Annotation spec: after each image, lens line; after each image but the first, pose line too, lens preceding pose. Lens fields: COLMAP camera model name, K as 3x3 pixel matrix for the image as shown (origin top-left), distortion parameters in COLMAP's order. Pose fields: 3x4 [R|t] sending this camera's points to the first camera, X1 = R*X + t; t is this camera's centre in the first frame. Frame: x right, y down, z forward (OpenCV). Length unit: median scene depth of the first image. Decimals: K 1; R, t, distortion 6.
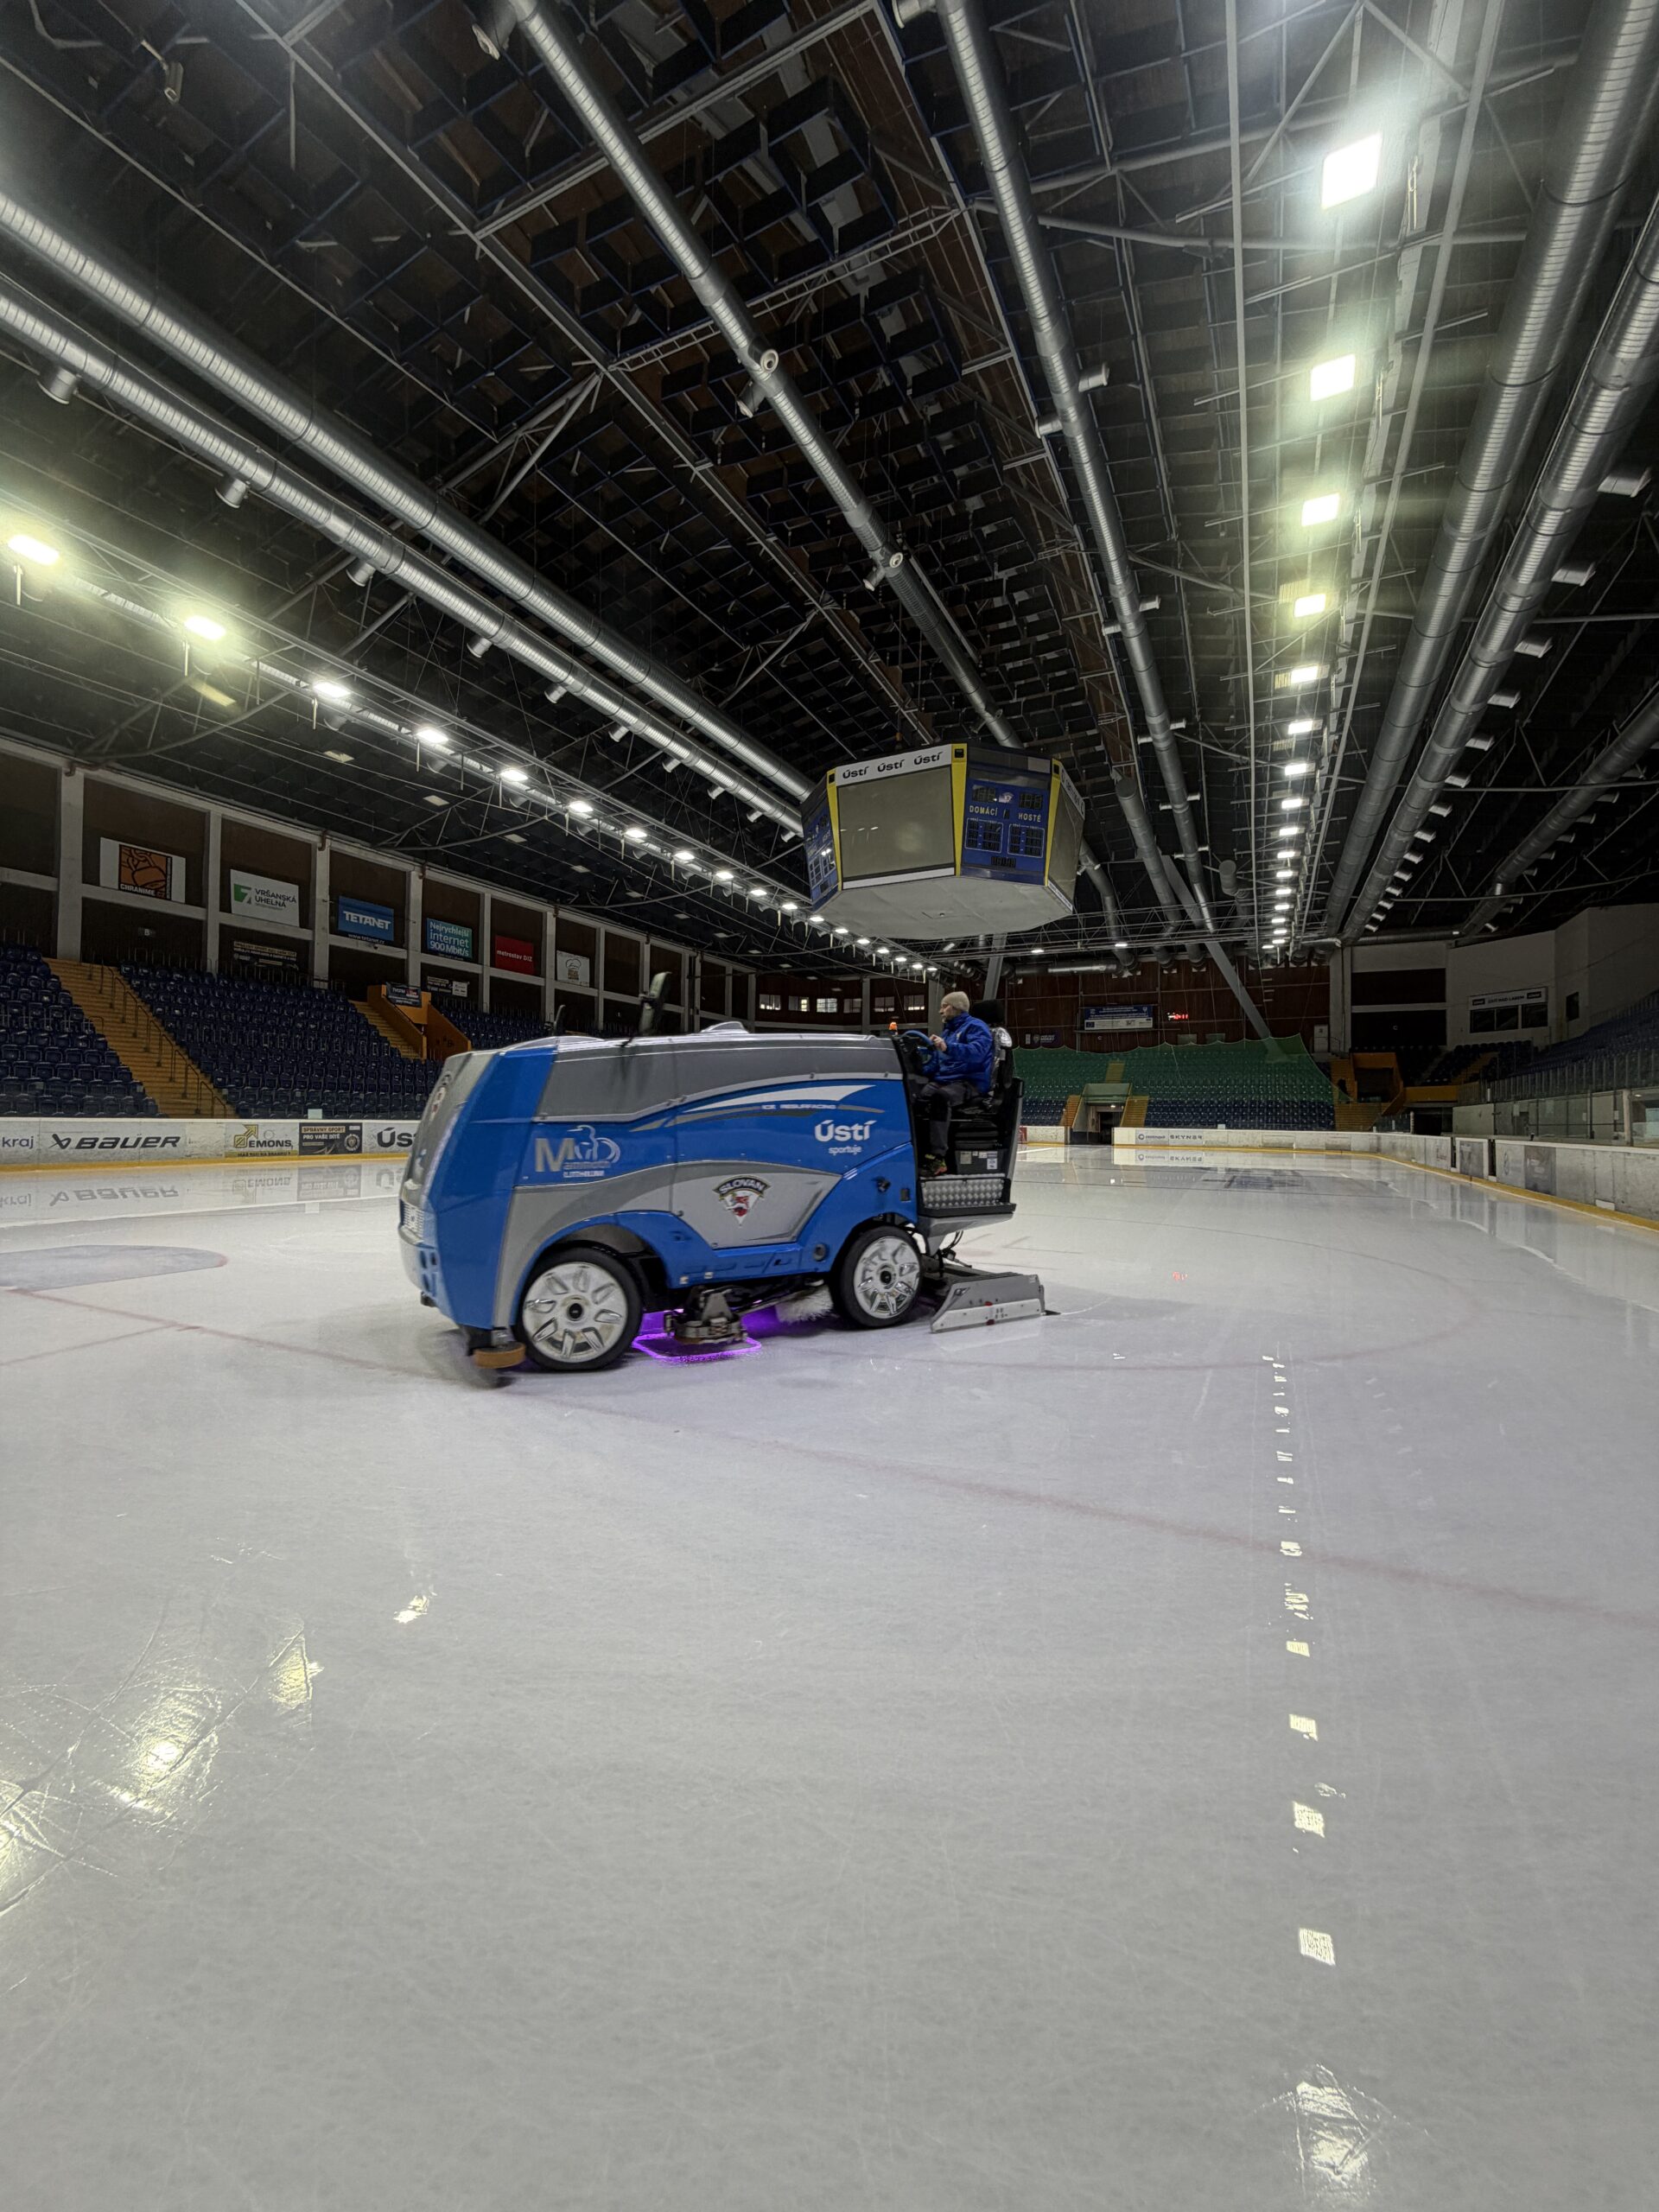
lens RADIAL K [[884.6, 0, 822.1], [0, 884.6, 1099.9], [0, 0, 1]] dist [-0.000472, -0.000470]
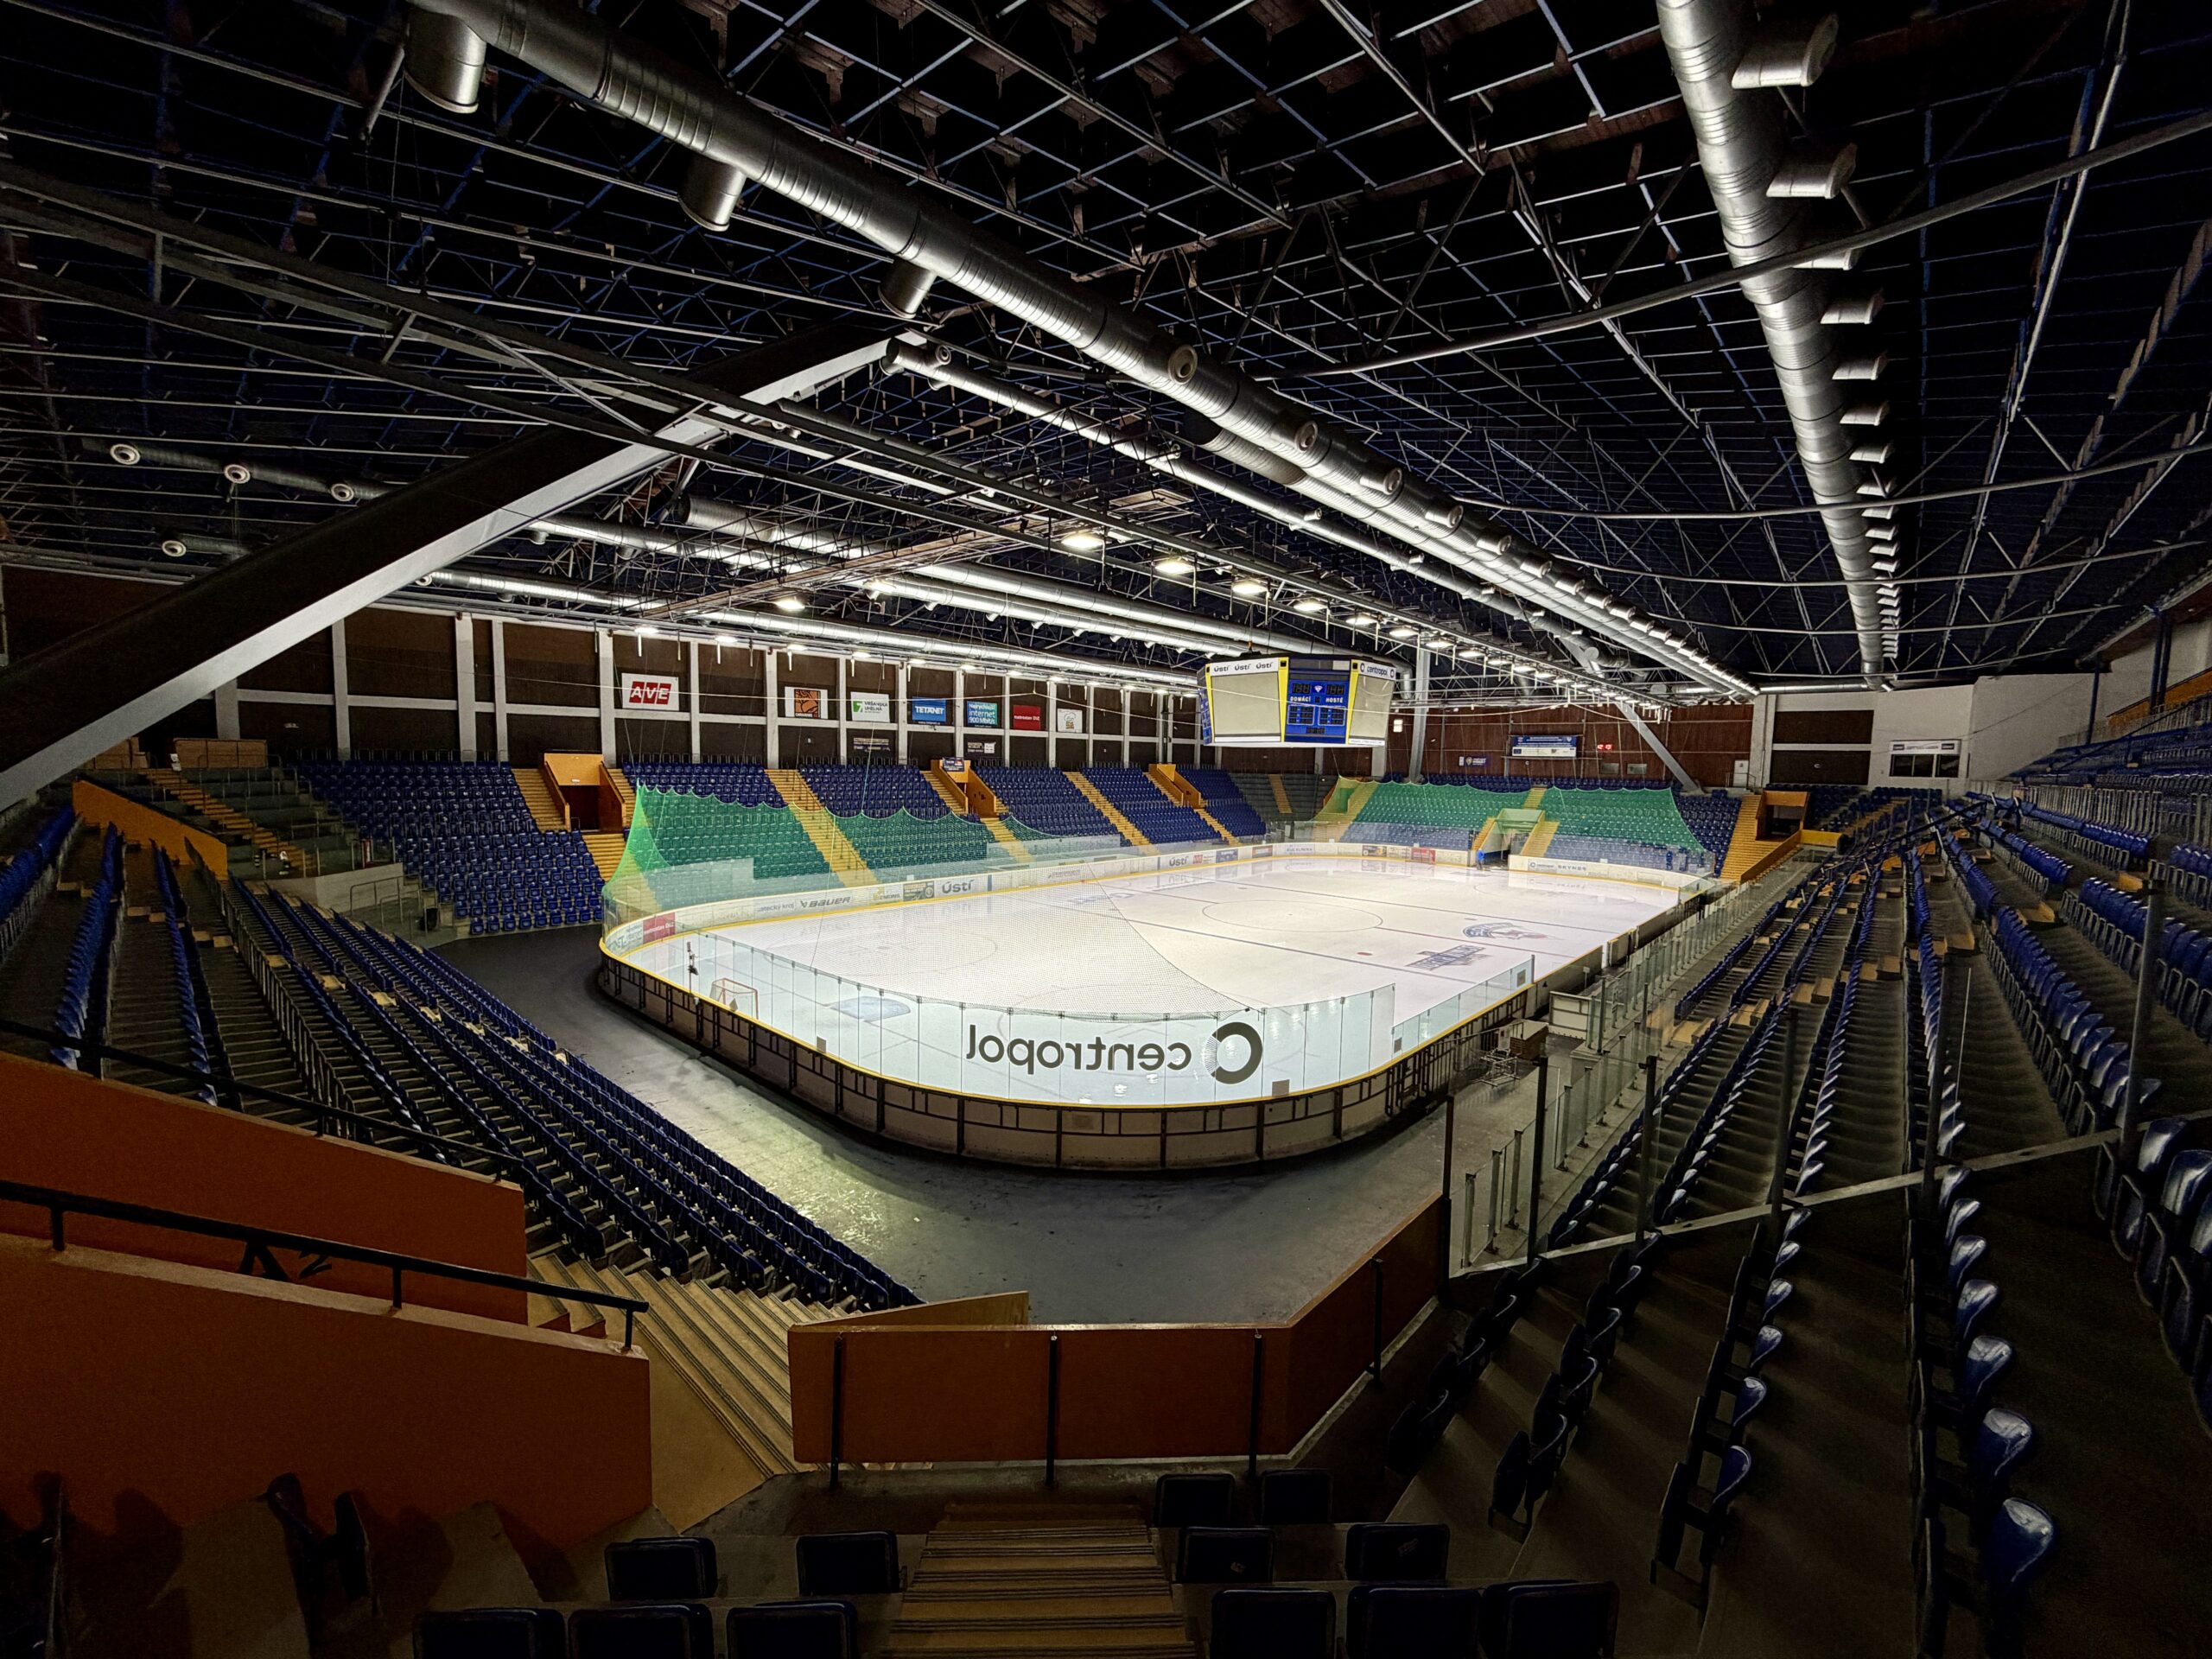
lens RADIAL K [[884.6, 0, 1097.2], [0, 884.6, 832.6], [0, 0, 1]] dist [-0.000472, -0.000470]
pose [[0.961642, 0.029866, -0.272676, 0.144668], [-0.002535, 0.994980, 0.100041, -0.134121], [0.274295, -0.095512, 0.956891, -0.315852]]
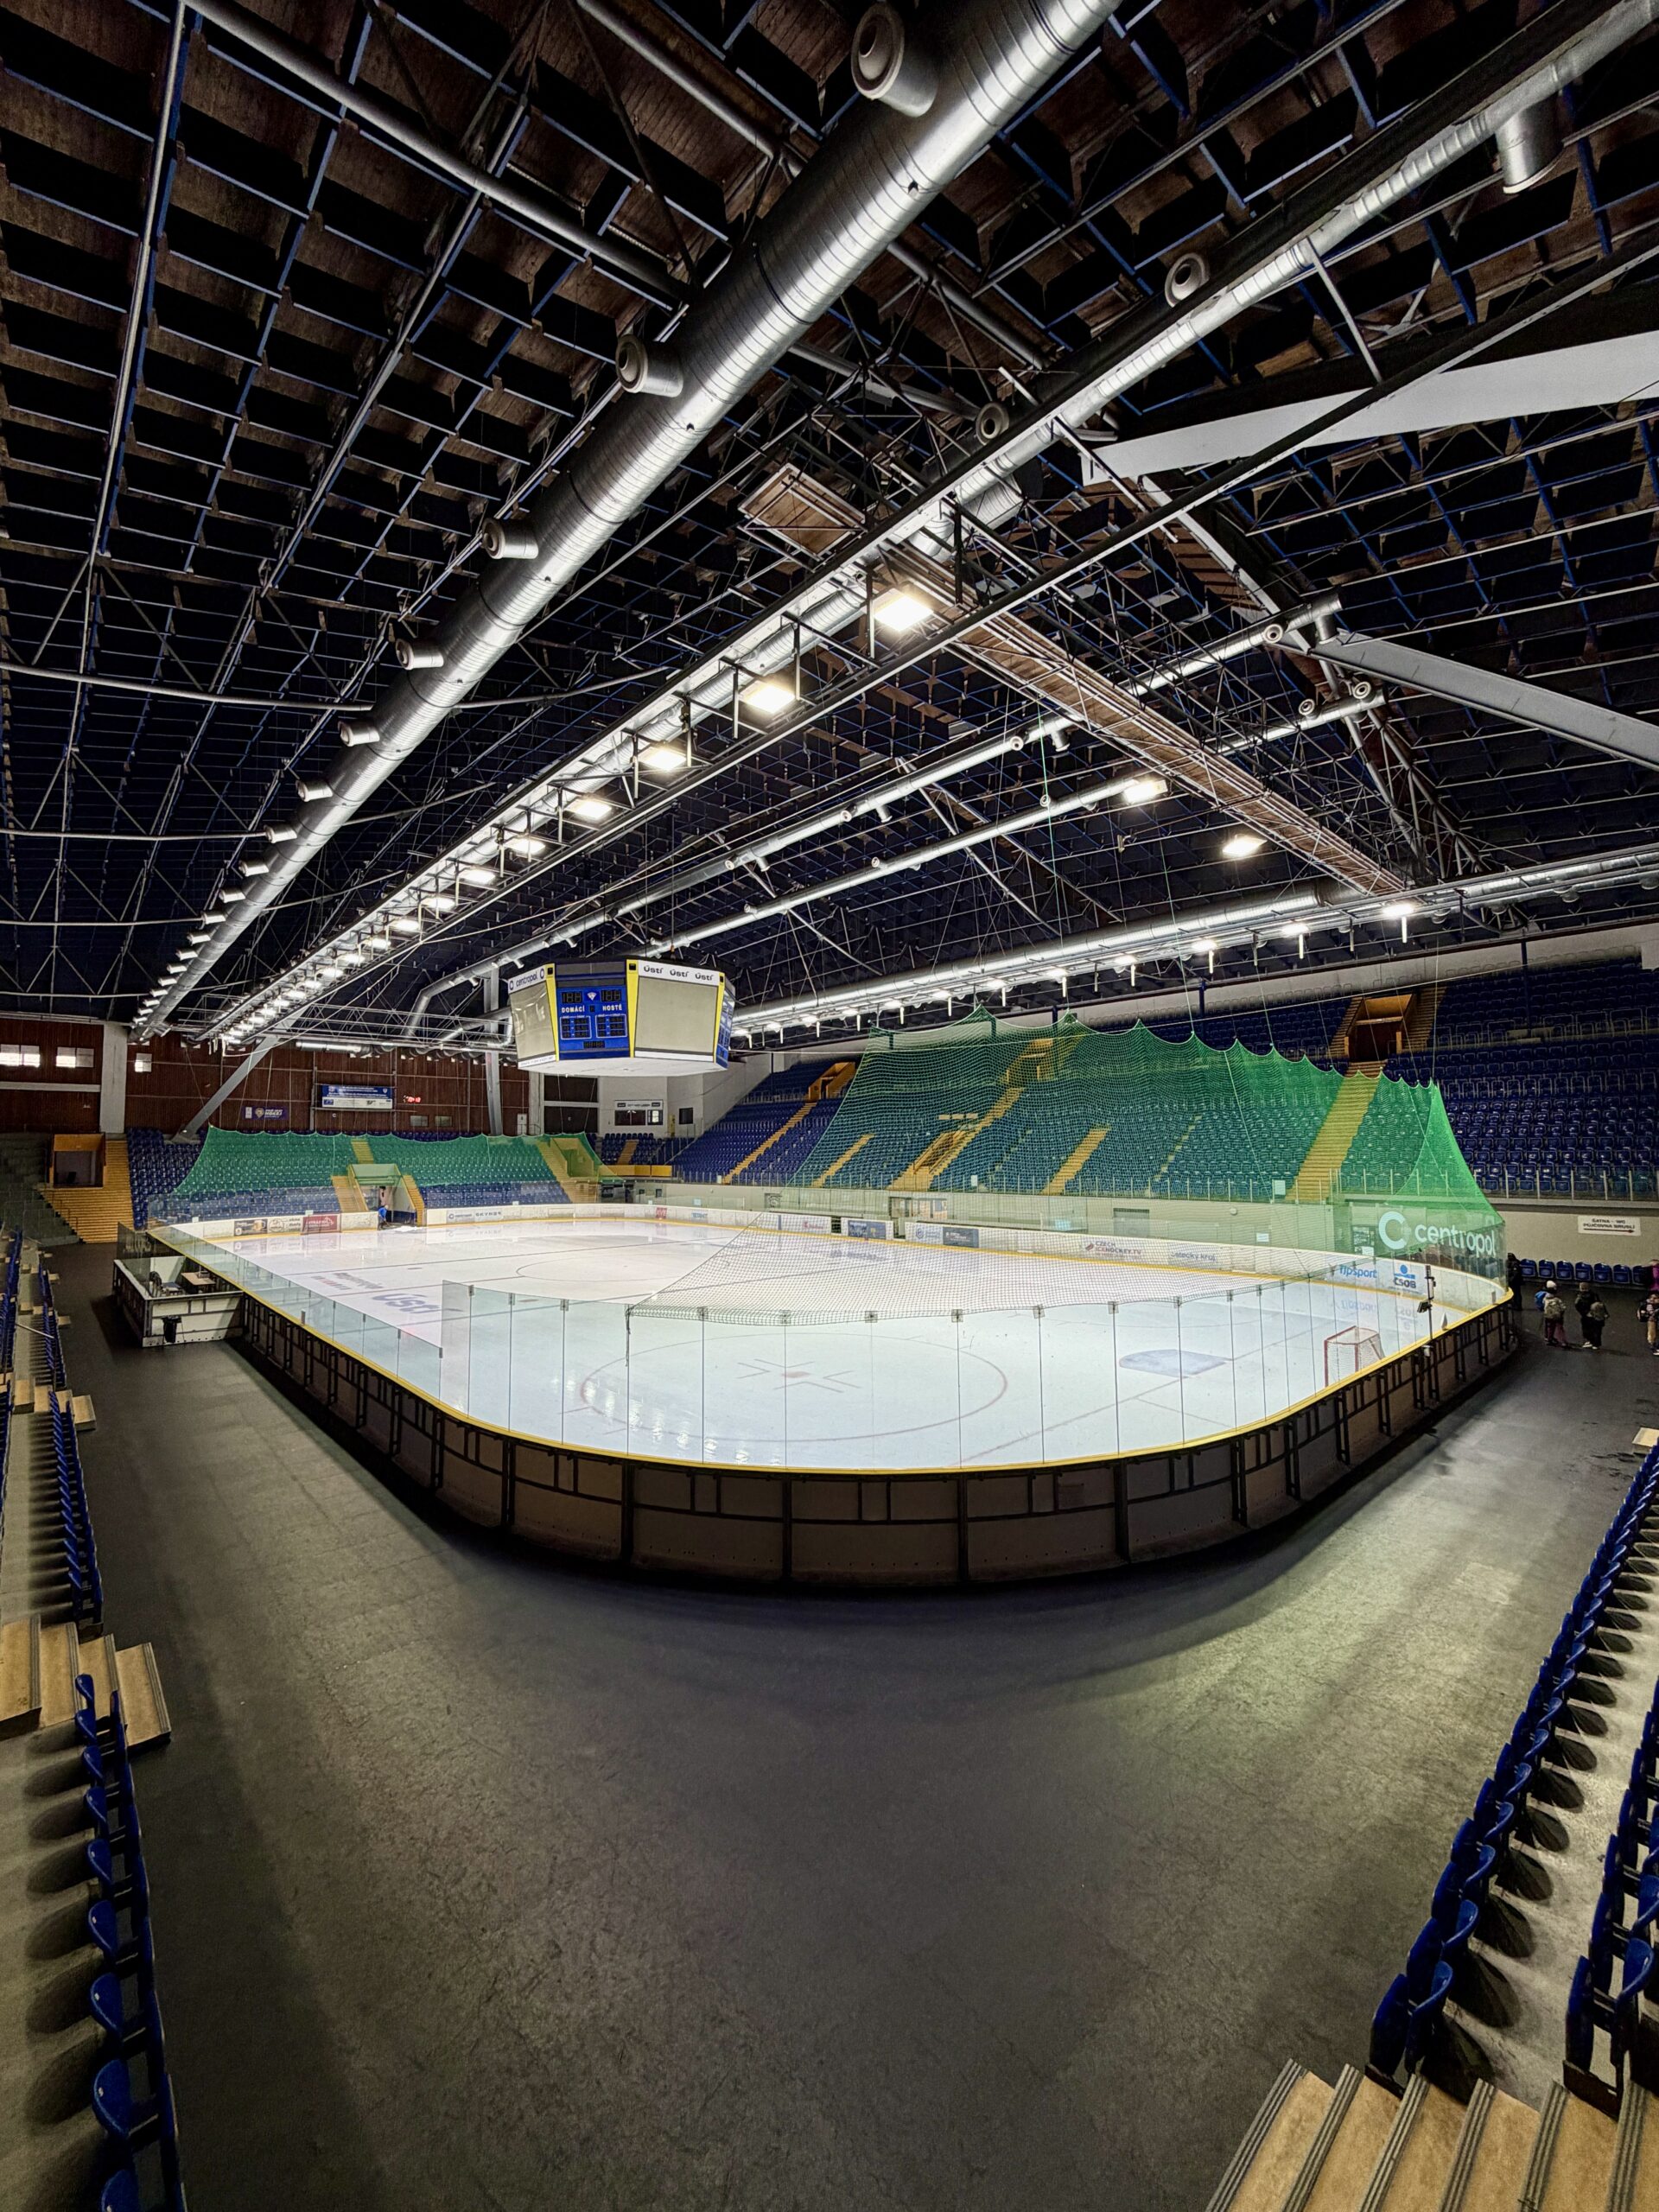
lens RADIAL K [[884.6, 0, 830.2], [0, 884.6, 1101.1], [0, 0, 1]] dist [-0.000472, -0.000470]
pose [[0.368057, 0.040263, 0.928931, -0.589711], [-0.007912, 0.999161, -0.040172, -0.072709], [-0.929770, 0.007436, 0.368067, 0.162720]]
